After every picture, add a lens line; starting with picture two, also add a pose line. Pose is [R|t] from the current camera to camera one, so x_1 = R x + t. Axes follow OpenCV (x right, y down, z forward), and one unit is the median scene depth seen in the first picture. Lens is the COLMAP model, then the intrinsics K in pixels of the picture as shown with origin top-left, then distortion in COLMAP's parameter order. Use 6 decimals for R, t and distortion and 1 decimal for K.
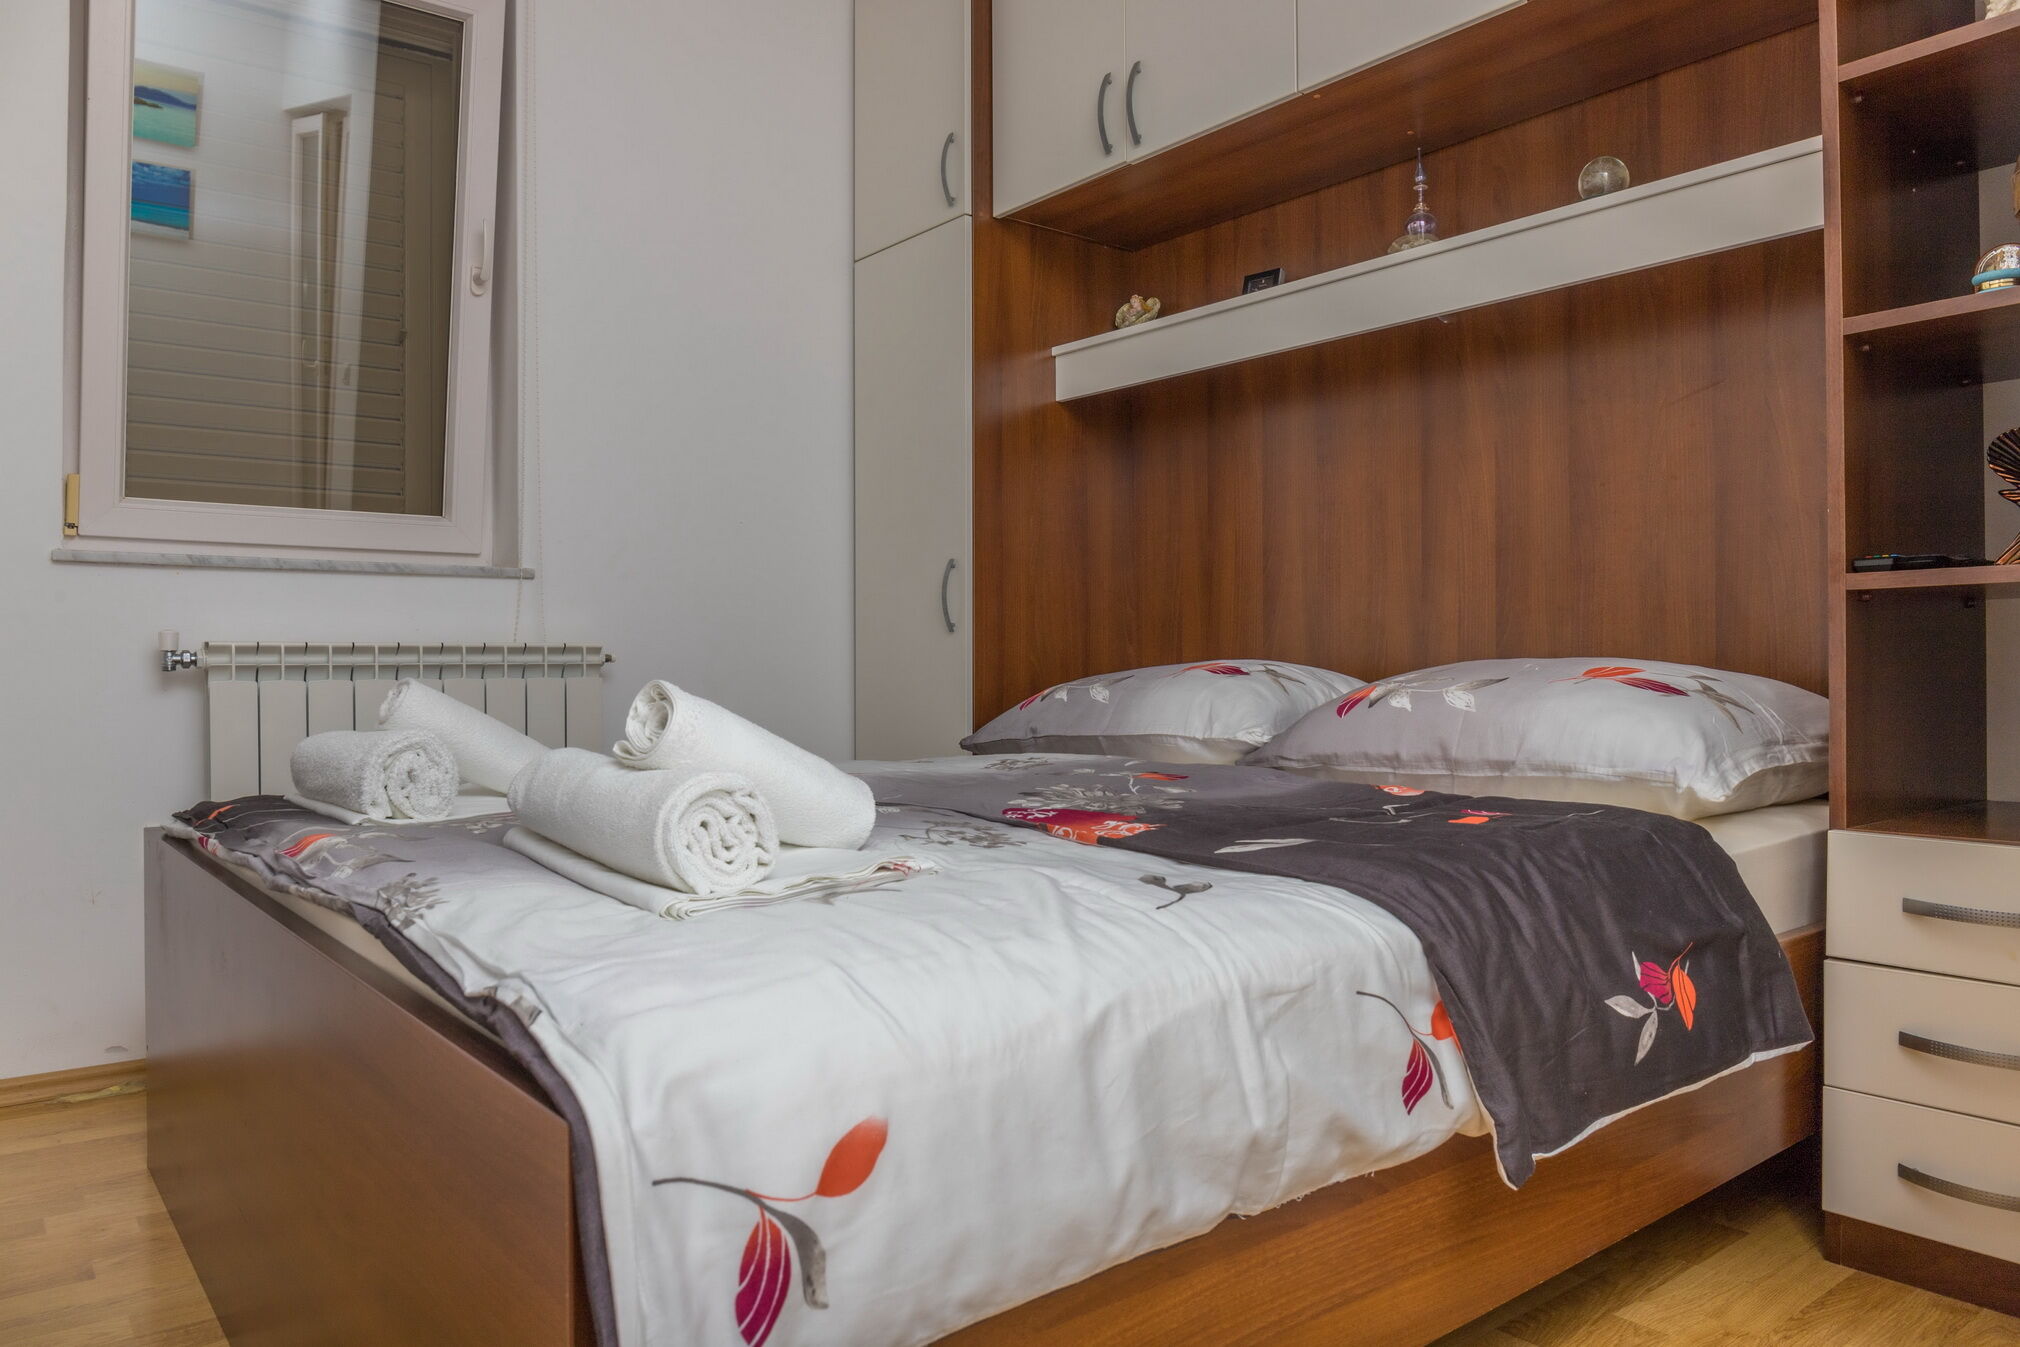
lens RADIAL K [[1369.1, 0, 1010.0], [0, 1369.1, 673.5], [0, 0, 1]] dist [0.002168, -0.003332]
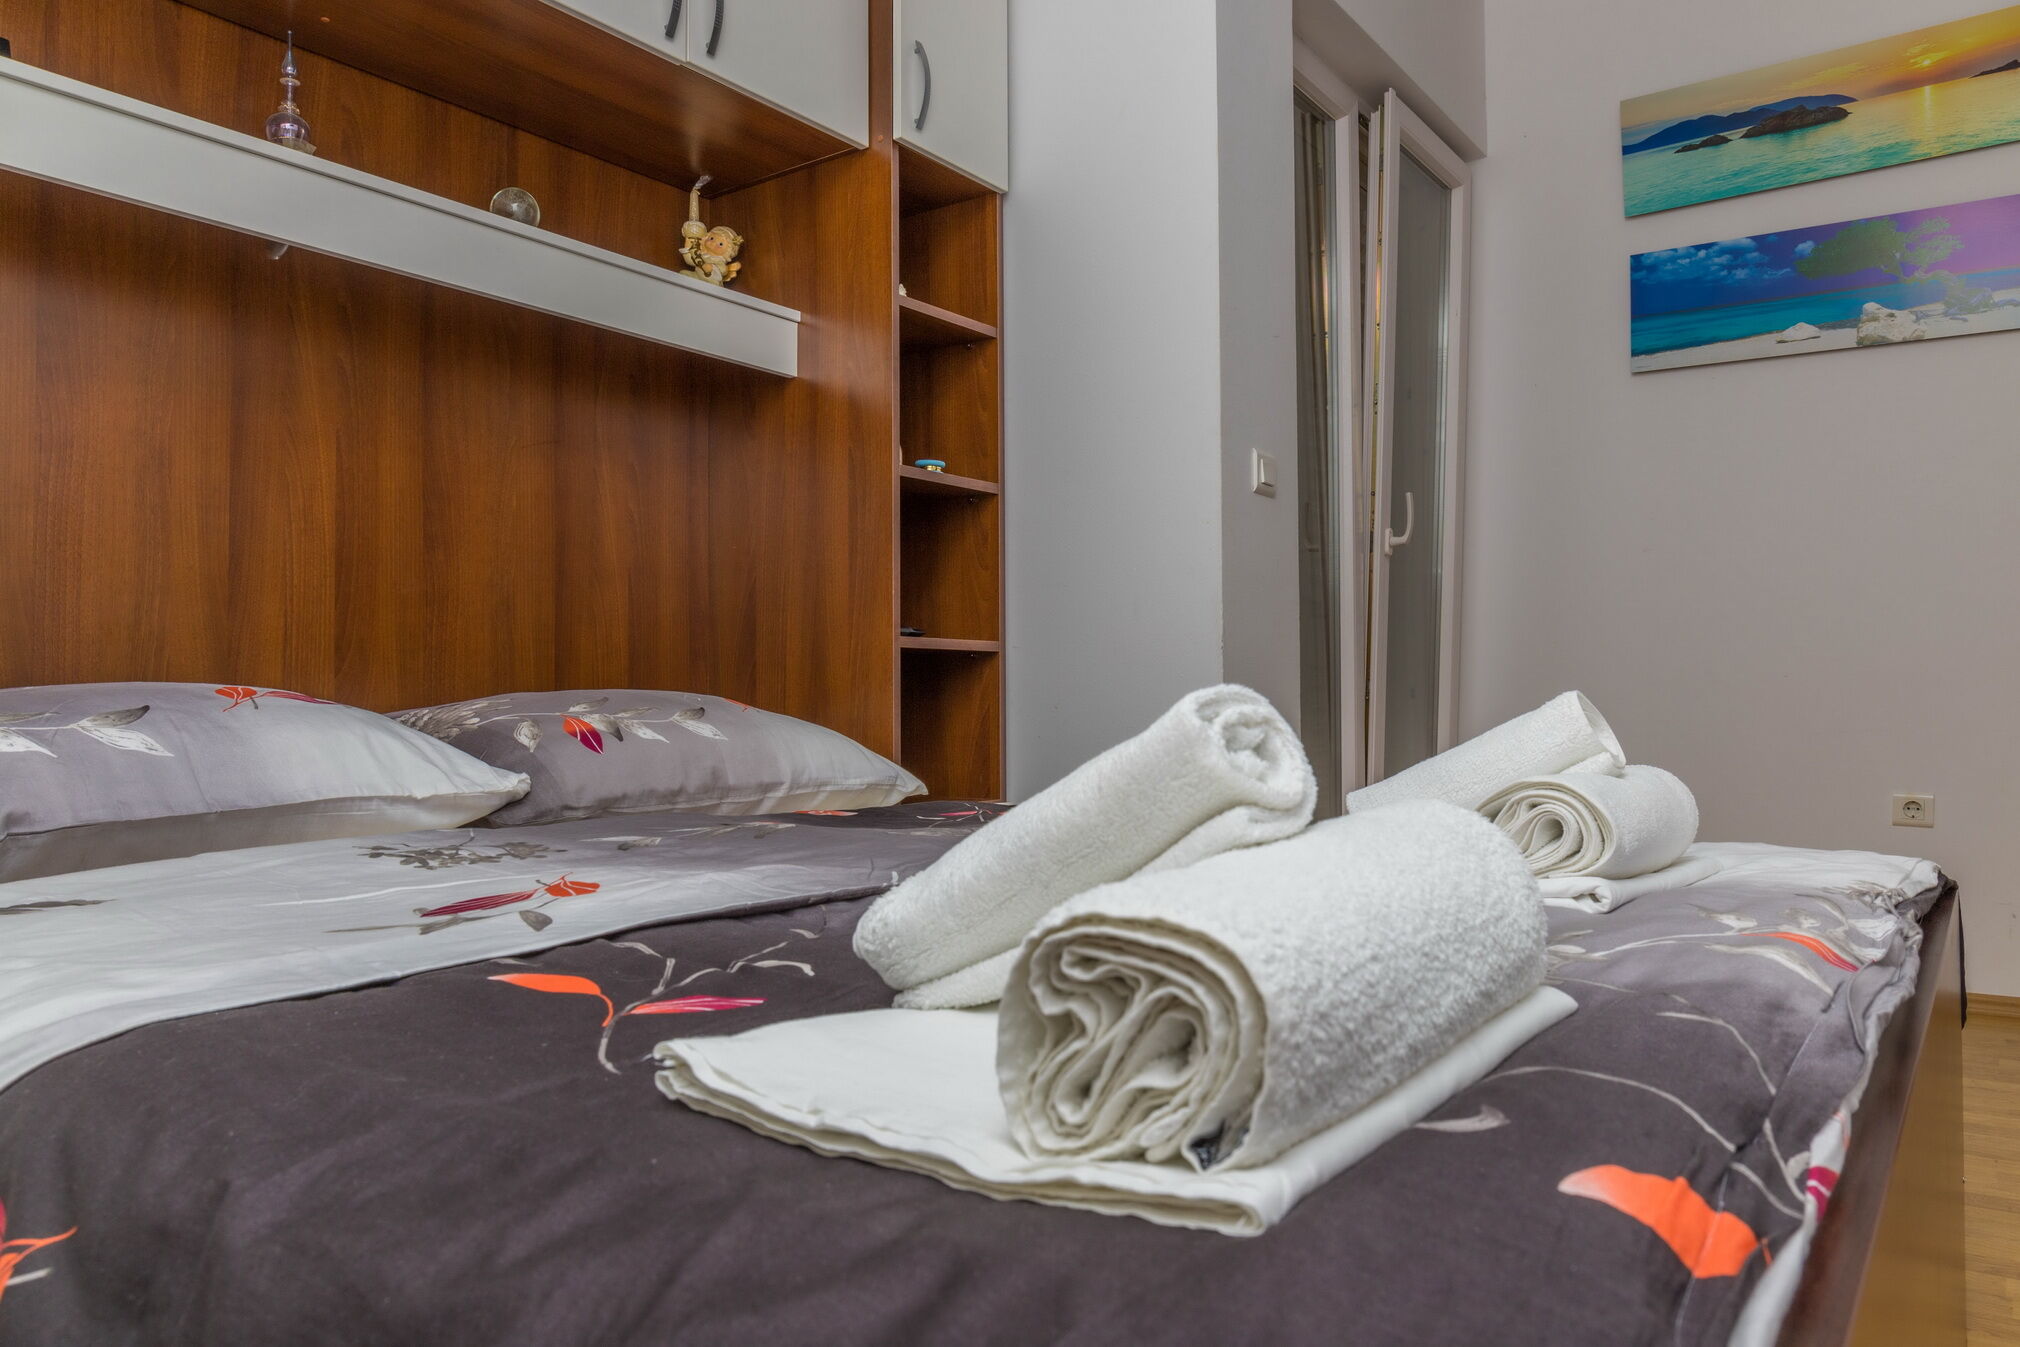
lens RADIAL K [[1369.1, 0, 1010.0], [0, 1369.1, 673.5], [0, 0, 1]] dist [0.002168, -0.003332]
pose [[-0.247731, 0.025205, 0.968501, -0.582991], [0.005525, 0.999682, -0.024604, 0.003210], [-0.968813, -0.000744, -0.247792, 0.846890]]
